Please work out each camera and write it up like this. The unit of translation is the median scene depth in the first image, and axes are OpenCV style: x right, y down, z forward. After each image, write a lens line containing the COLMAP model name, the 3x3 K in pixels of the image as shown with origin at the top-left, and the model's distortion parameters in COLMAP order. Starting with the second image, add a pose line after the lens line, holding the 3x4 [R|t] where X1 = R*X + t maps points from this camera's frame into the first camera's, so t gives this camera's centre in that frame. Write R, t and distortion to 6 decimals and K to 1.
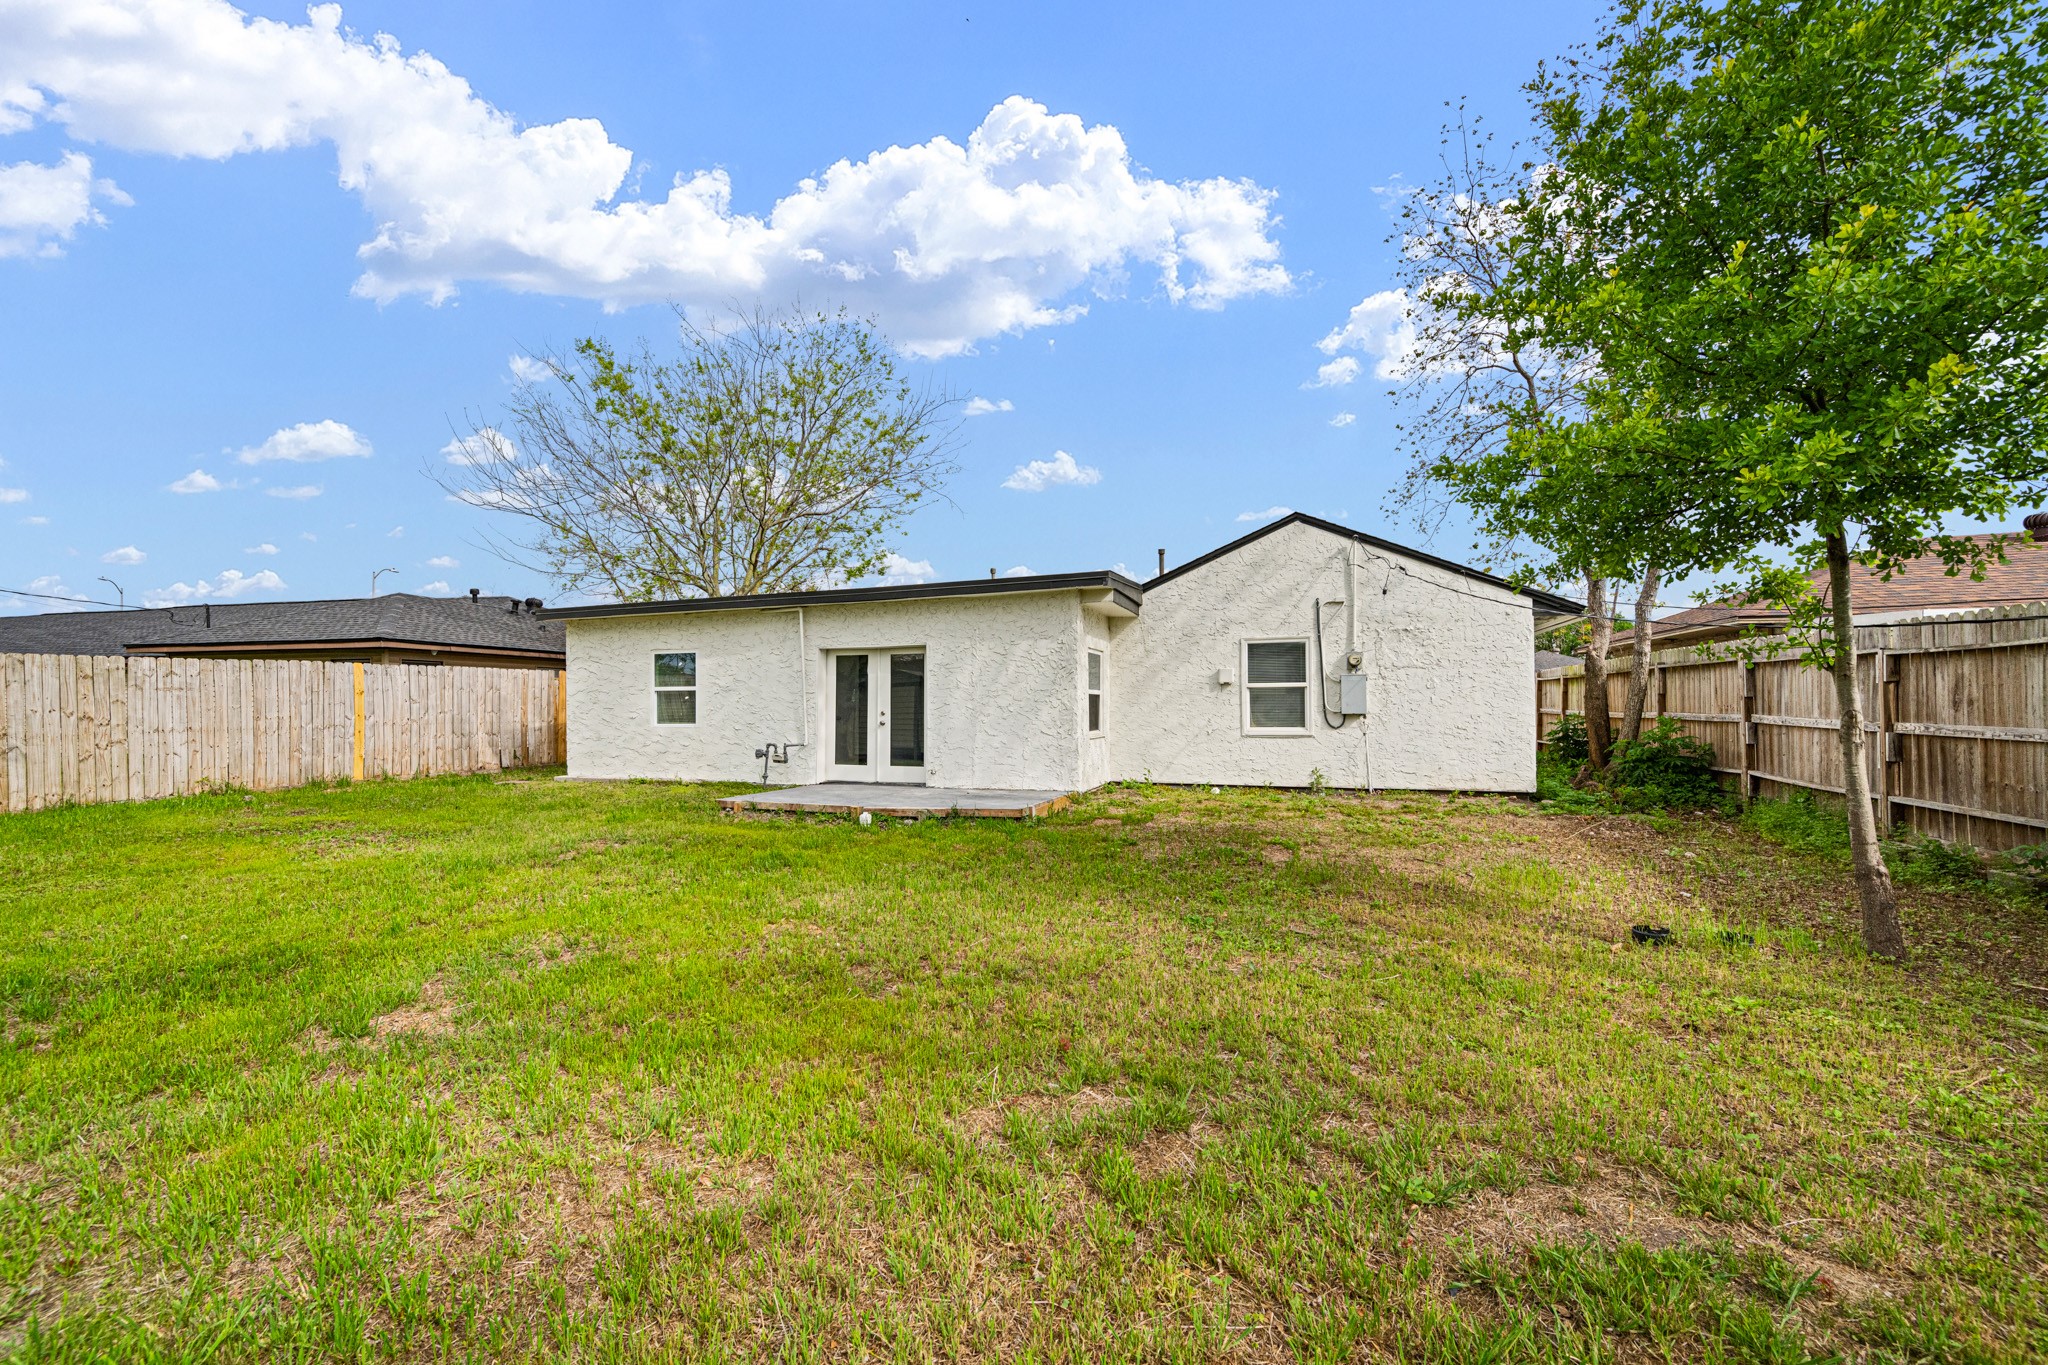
lens RADIAL K [[850.2, 0, 1029.9], [0, 850.2, 705.4], [0, 0, 1]] dist [0.000491, 0.000473]
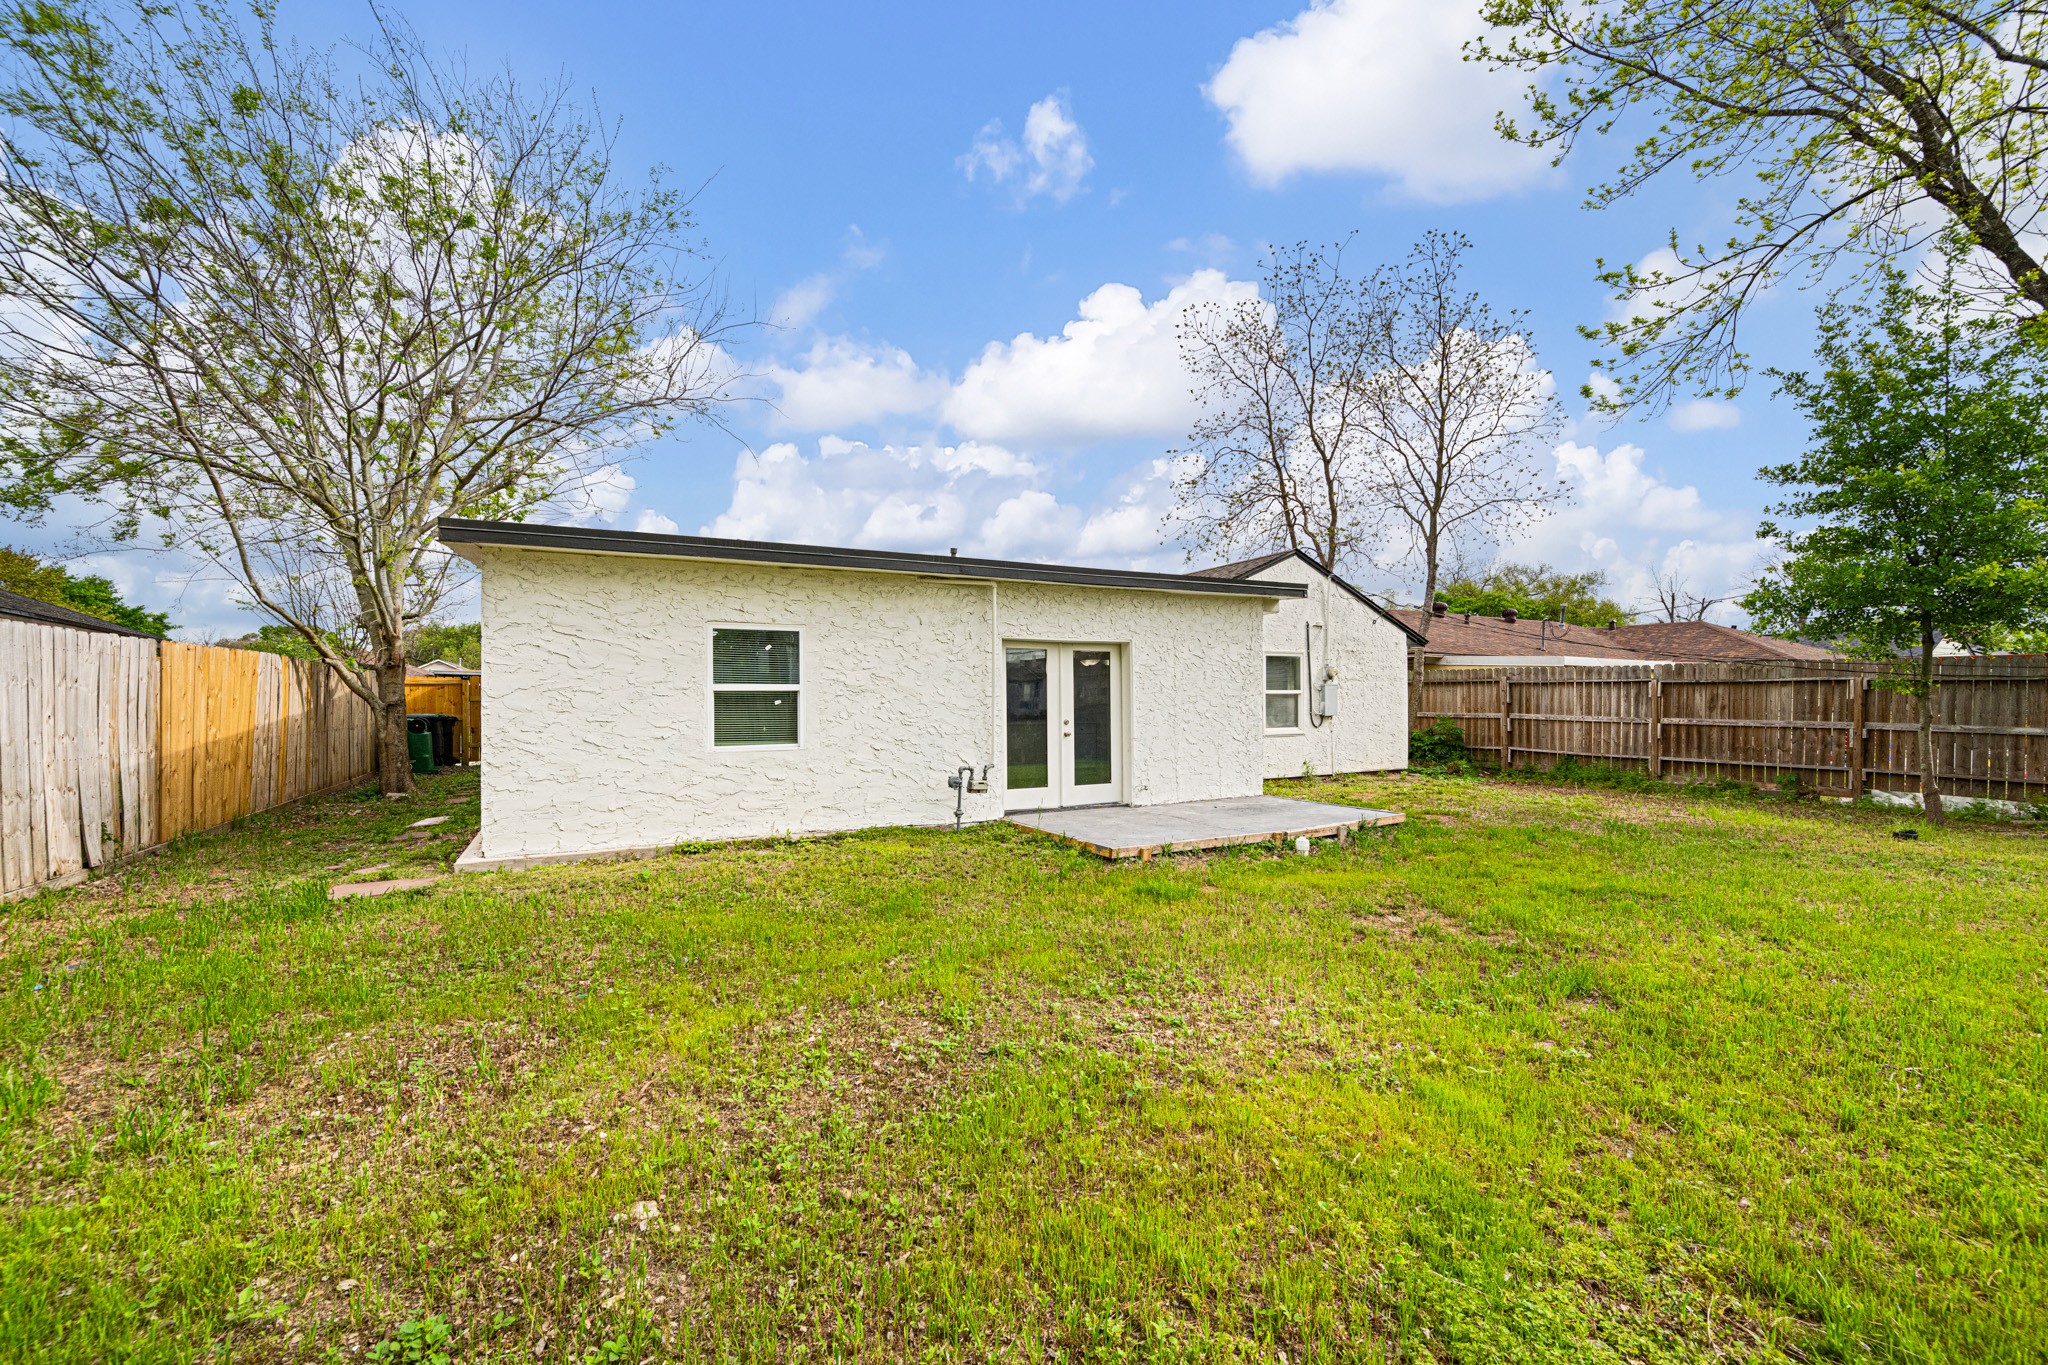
lens RADIAL K [[799.5, 0, 1028.6], [0, 799.5, 685.8], [0, 0, 1]] dist [0.000452, -0.000008]
pose [[0.675506, 0.013440, 0.737232, -0.768985], [-0.001048, 0.999850, -0.017268, -0.012048], [-0.737354, 0.010892, 0.675419, 0.504483]]
